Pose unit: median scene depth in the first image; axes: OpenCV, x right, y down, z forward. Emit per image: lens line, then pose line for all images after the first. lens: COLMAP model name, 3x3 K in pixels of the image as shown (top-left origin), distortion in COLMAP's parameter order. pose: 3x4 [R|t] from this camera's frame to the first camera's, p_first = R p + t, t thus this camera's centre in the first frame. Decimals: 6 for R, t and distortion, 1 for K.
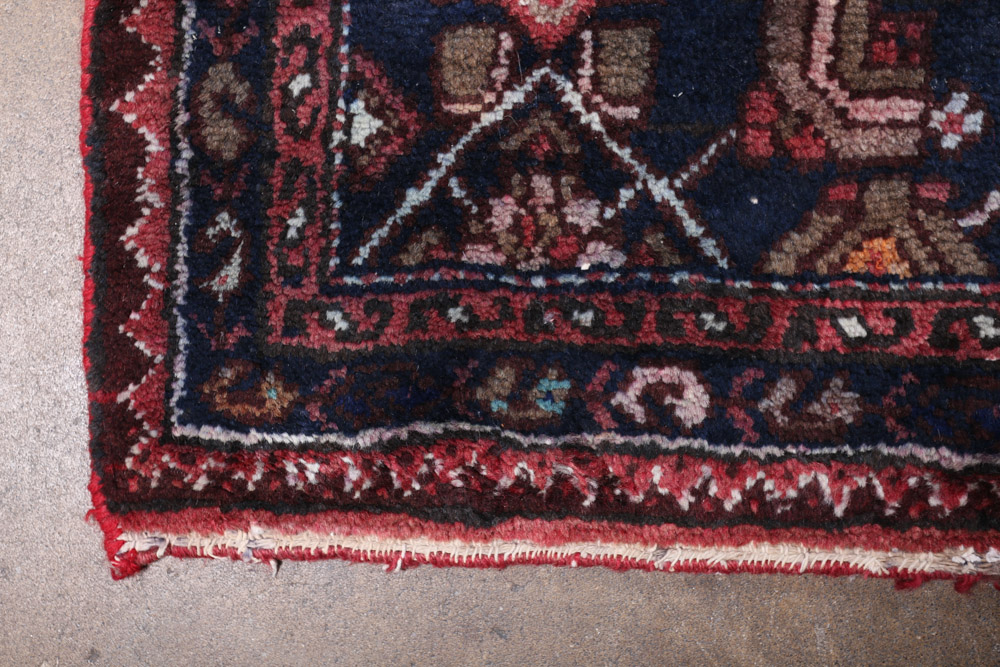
lens RADIAL K [[1069.7, 0, 504.4], [0, 1069.7, 338.8], [0, 0, 1]] dist [0.038445, 0.000000]
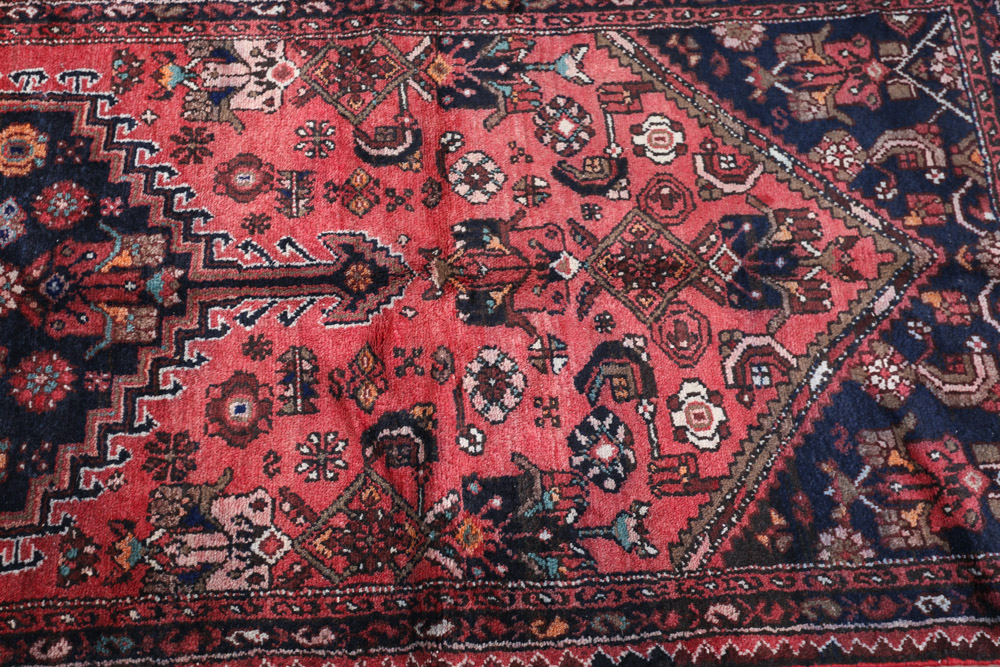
lens RADIAL K [[1098.5, 0, 519.3], [0, 1098.5, 323.0], [0, 0, 1]] dist [0.037665, 0.000000]
pose [[-0.093442, -0.895956, 0.434202, -0.716137], [0.995623, -0.083323, 0.042329, -1.552309], [-0.001745, 0.436256, 0.899821, -1.721030]]
